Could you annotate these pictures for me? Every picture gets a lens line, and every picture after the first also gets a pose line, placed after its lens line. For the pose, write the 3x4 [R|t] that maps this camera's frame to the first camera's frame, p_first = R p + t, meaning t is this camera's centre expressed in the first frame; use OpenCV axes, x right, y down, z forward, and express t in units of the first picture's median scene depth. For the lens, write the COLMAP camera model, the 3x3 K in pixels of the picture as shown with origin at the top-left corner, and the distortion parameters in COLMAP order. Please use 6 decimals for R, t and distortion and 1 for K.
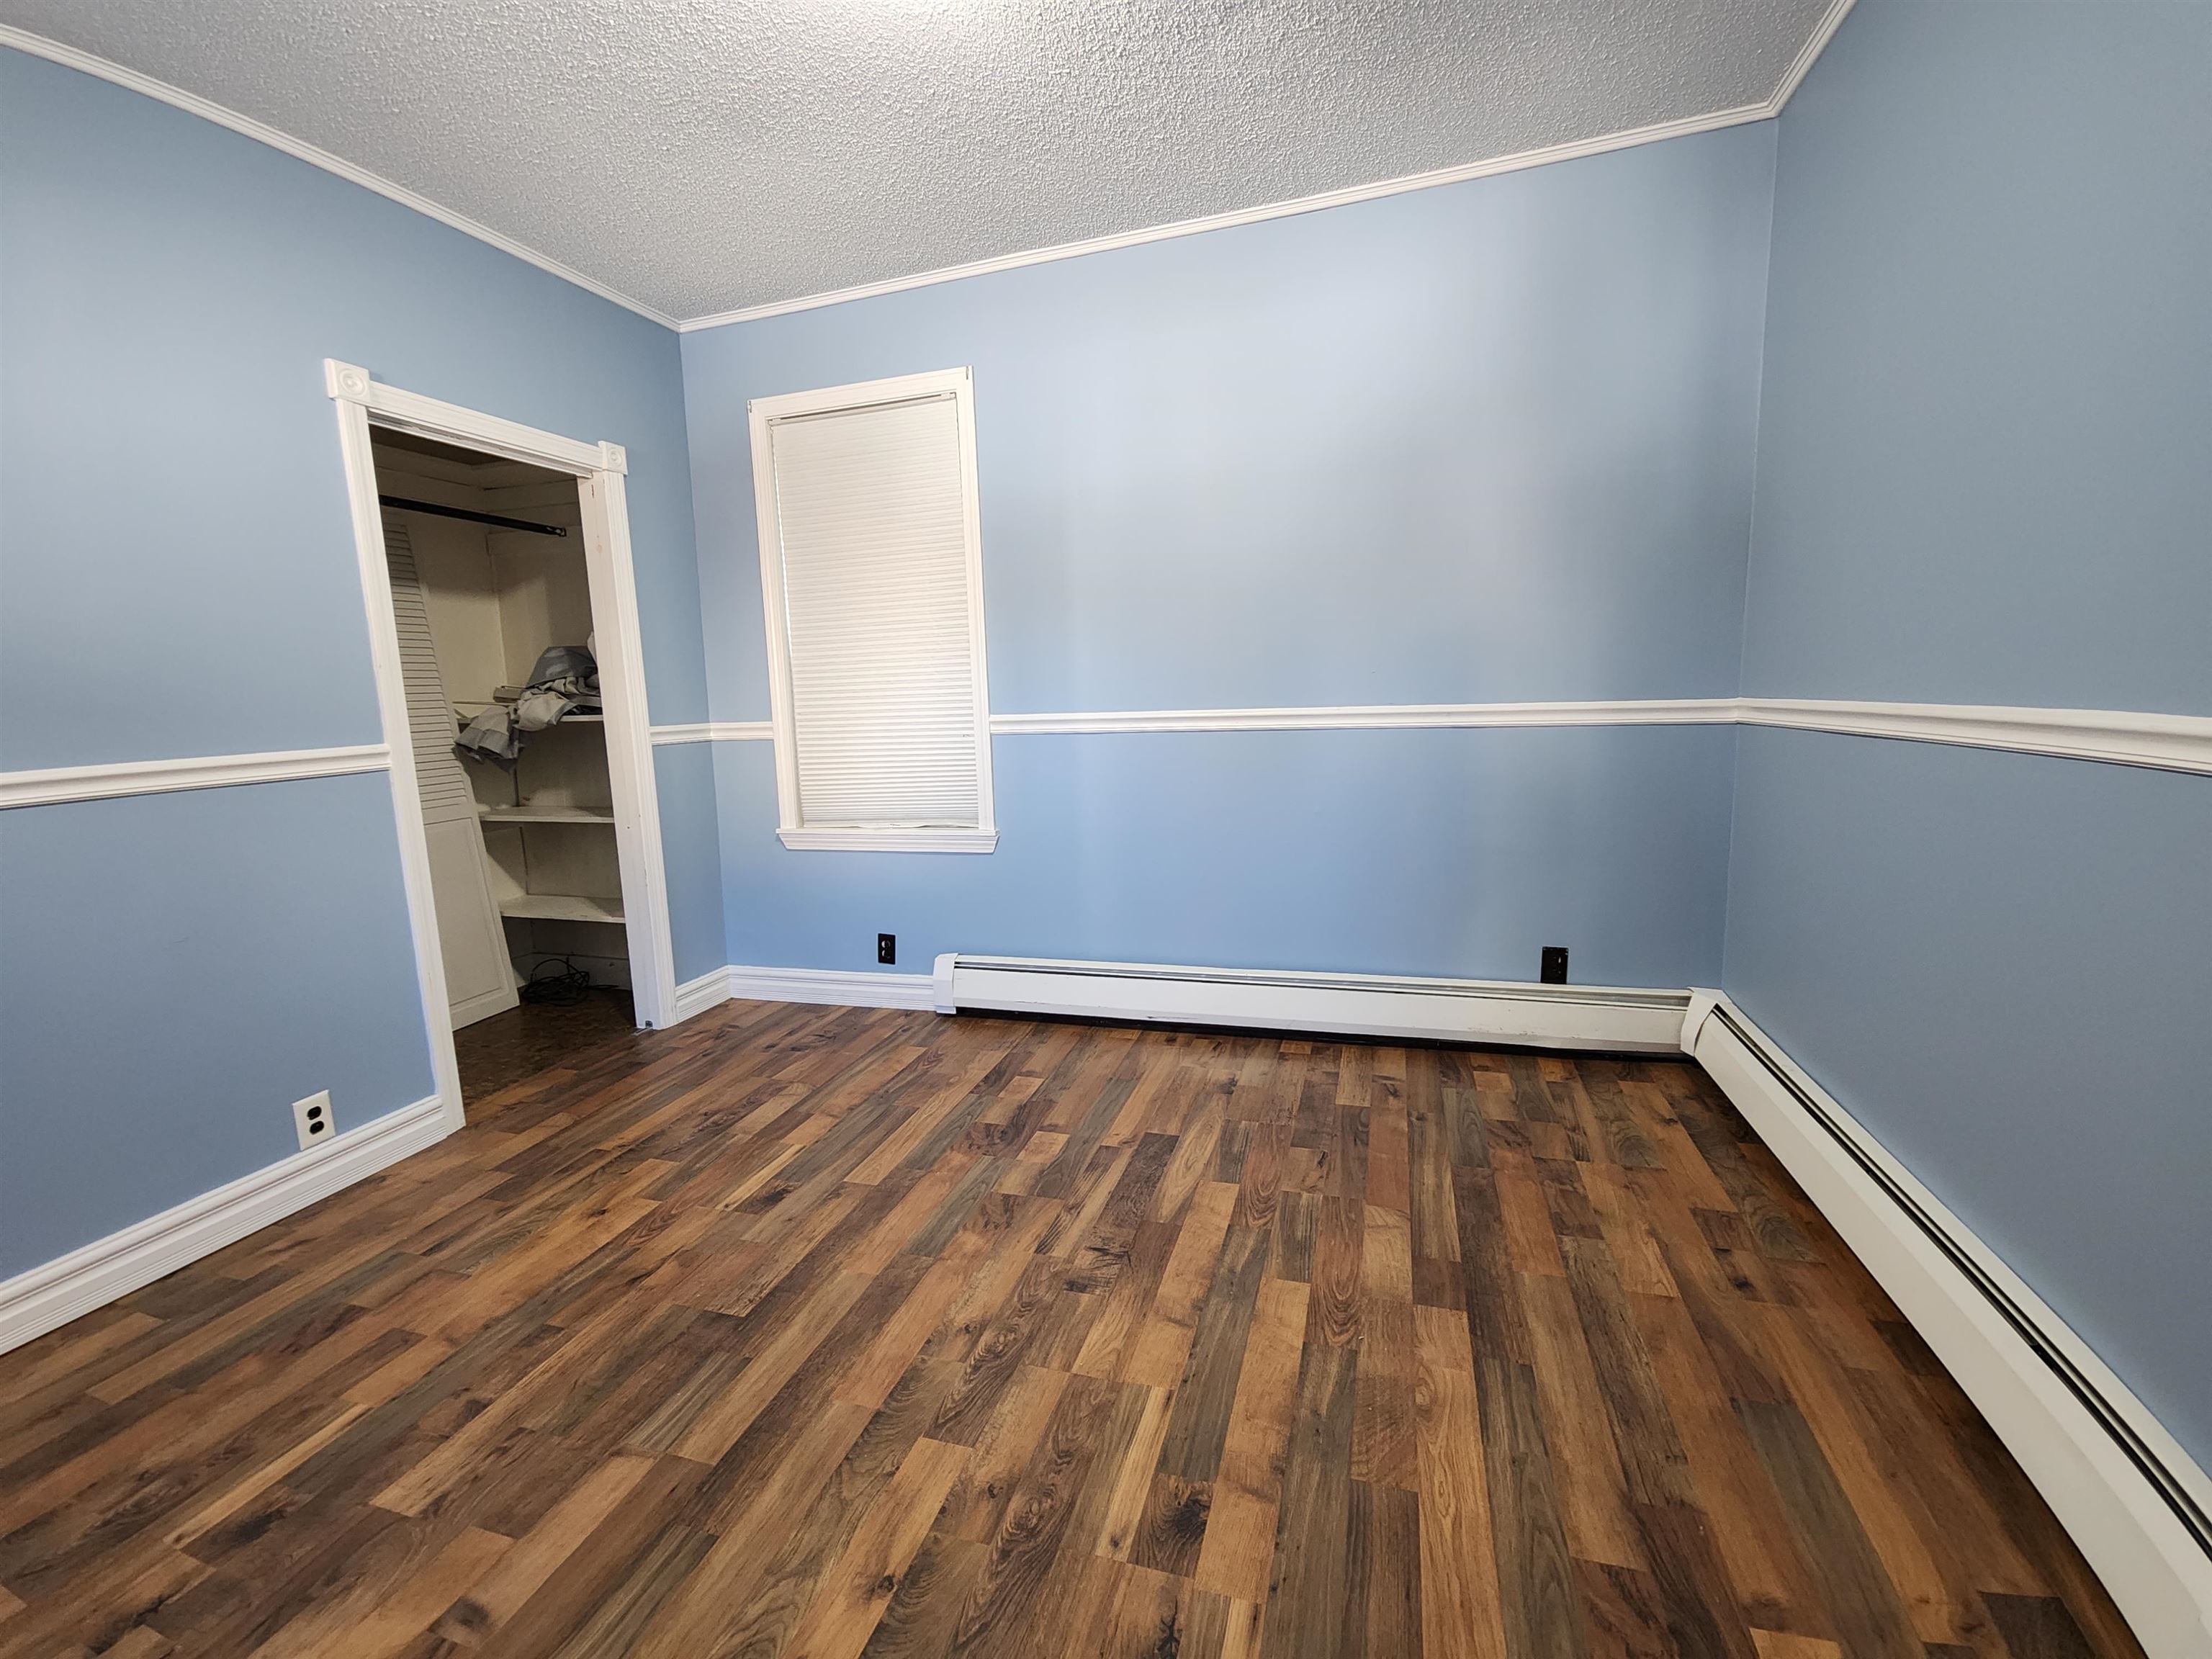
lens RADIAL K [[898.4, 0, 1098.9], [0, 898.4, 826.2], [0, 0, 1]] dist [-0.004667, -0.001722]
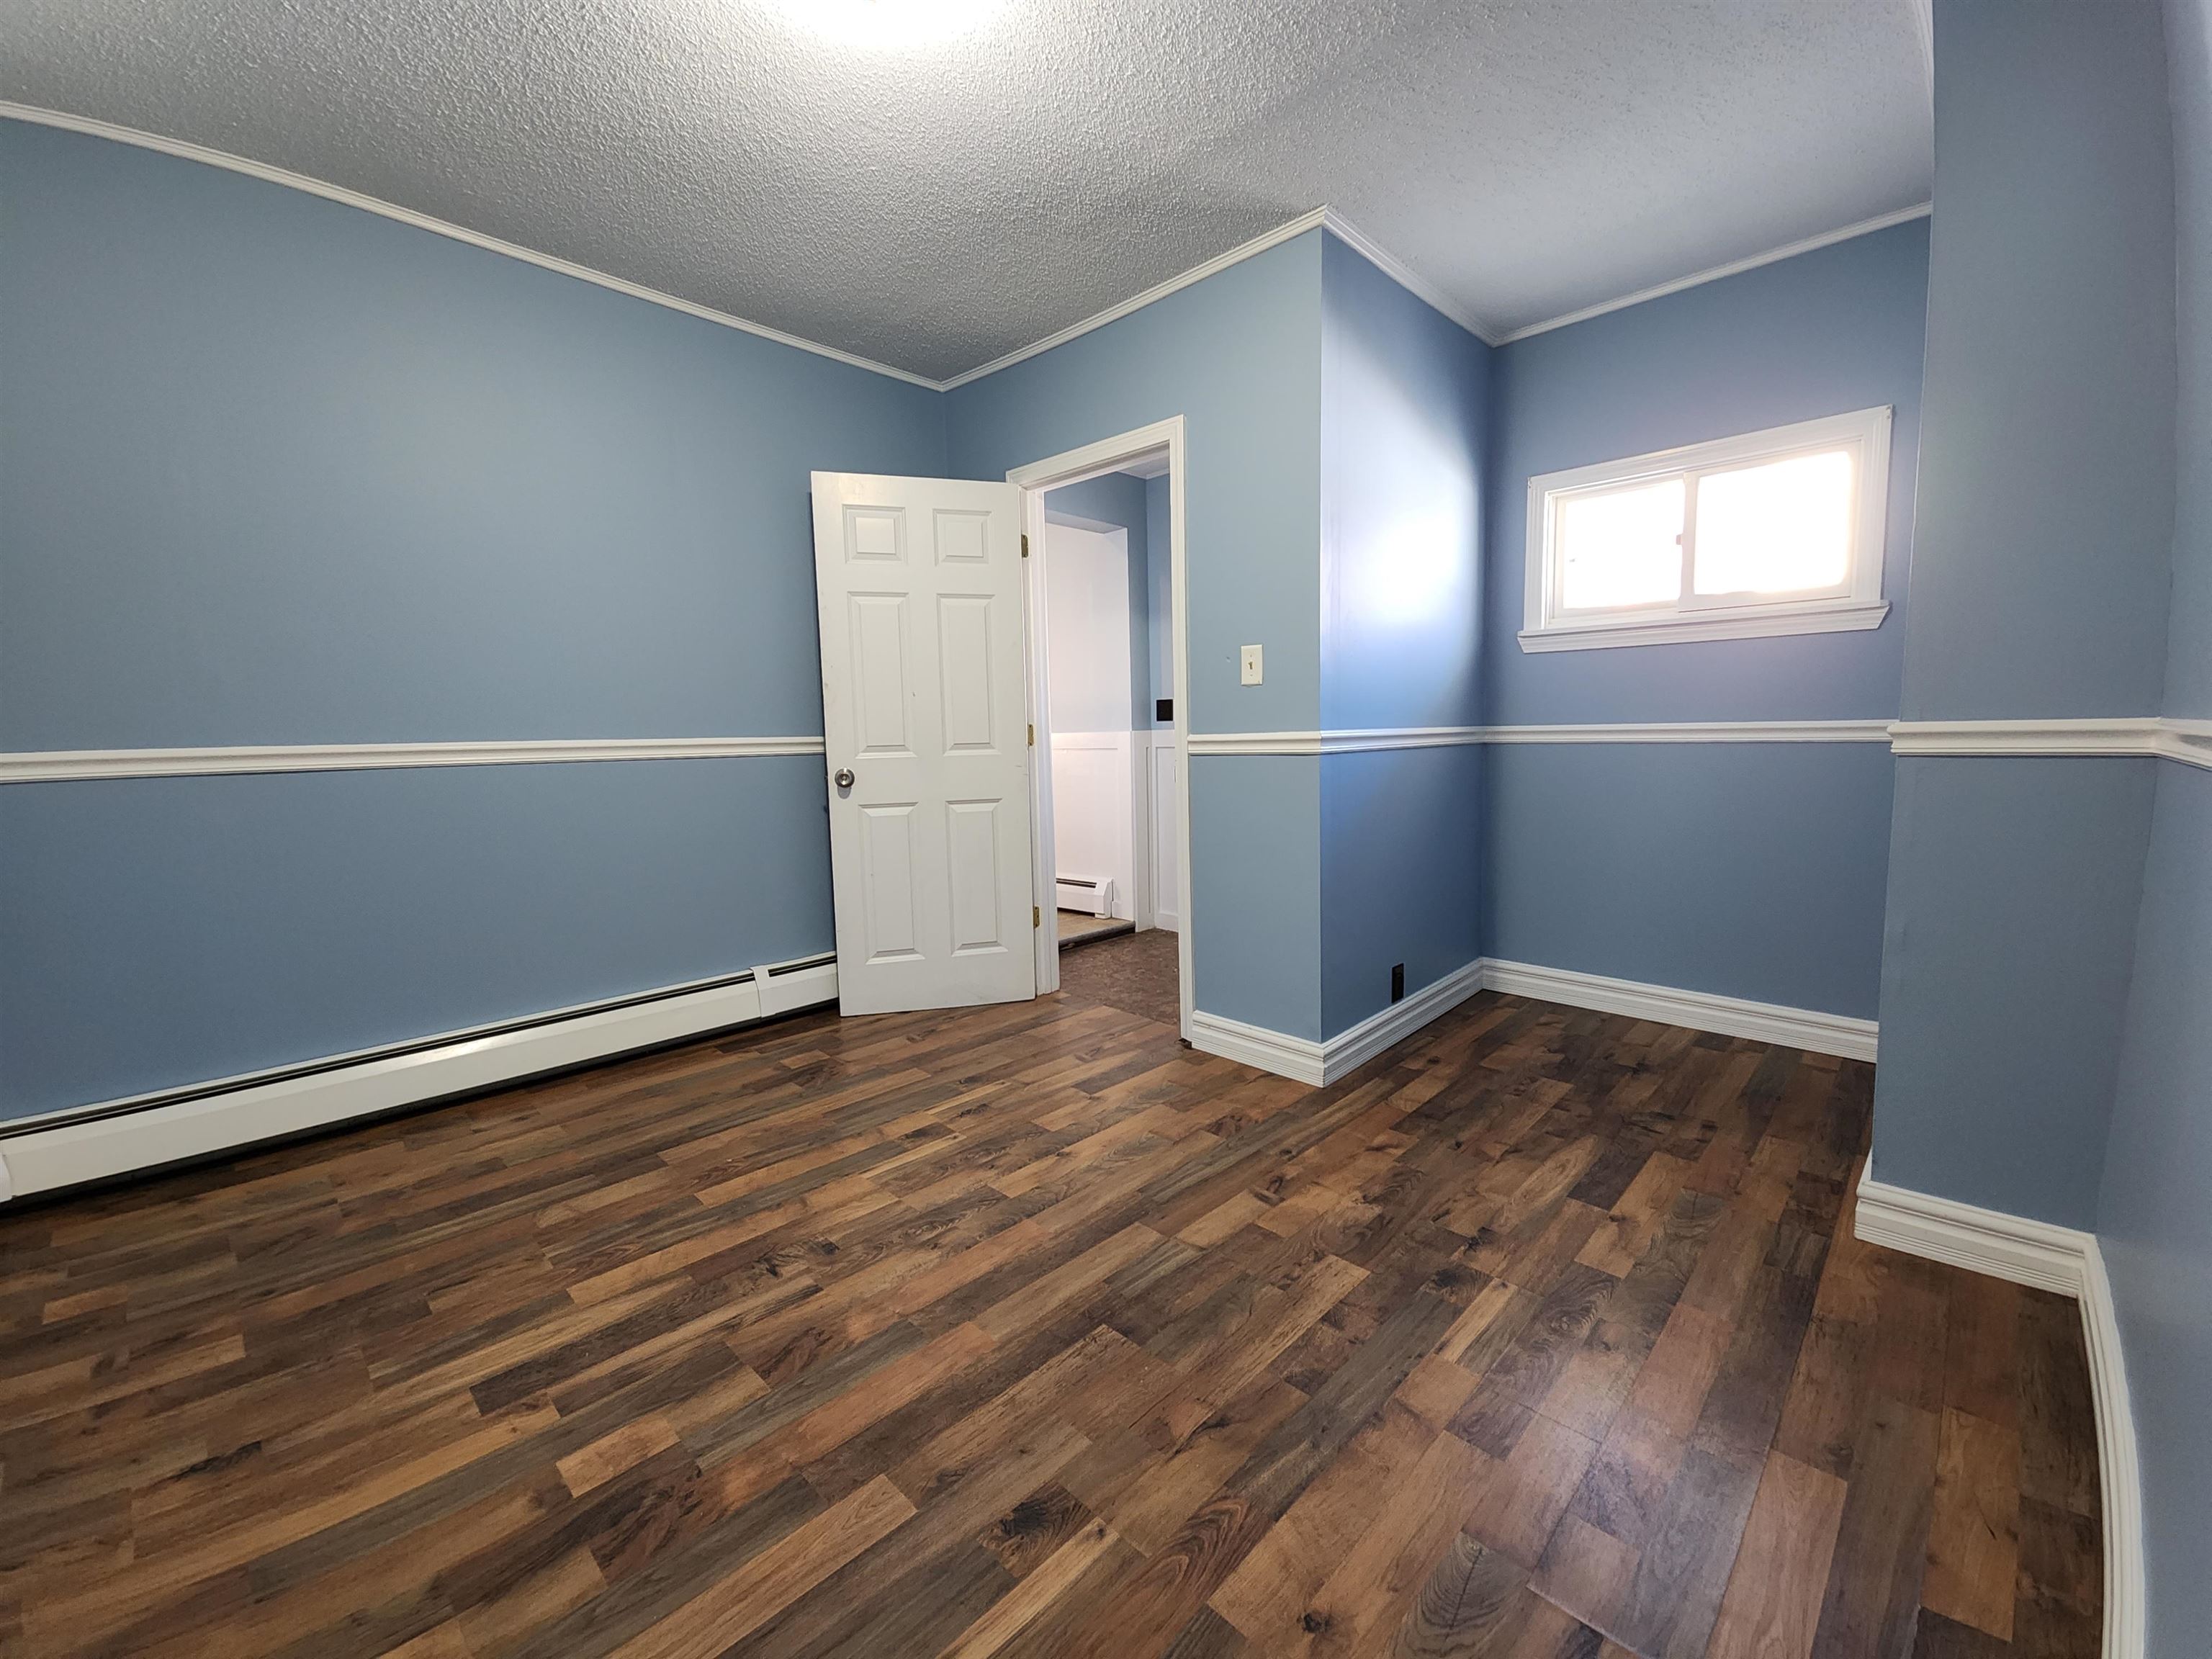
lens RADIAL K [[898.4, 0, 1105.0], [0, 898.4, 821.1], [0, 0, 1]] dist [-0.004667, -0.001722]
pose [[-0.891594, 0.000730, 0.452836, -0.847231], [0.112403, 0.969059, 0.219749, -0.200764], [-0.438665, 0.246827, -0.864089, 1.722405]]
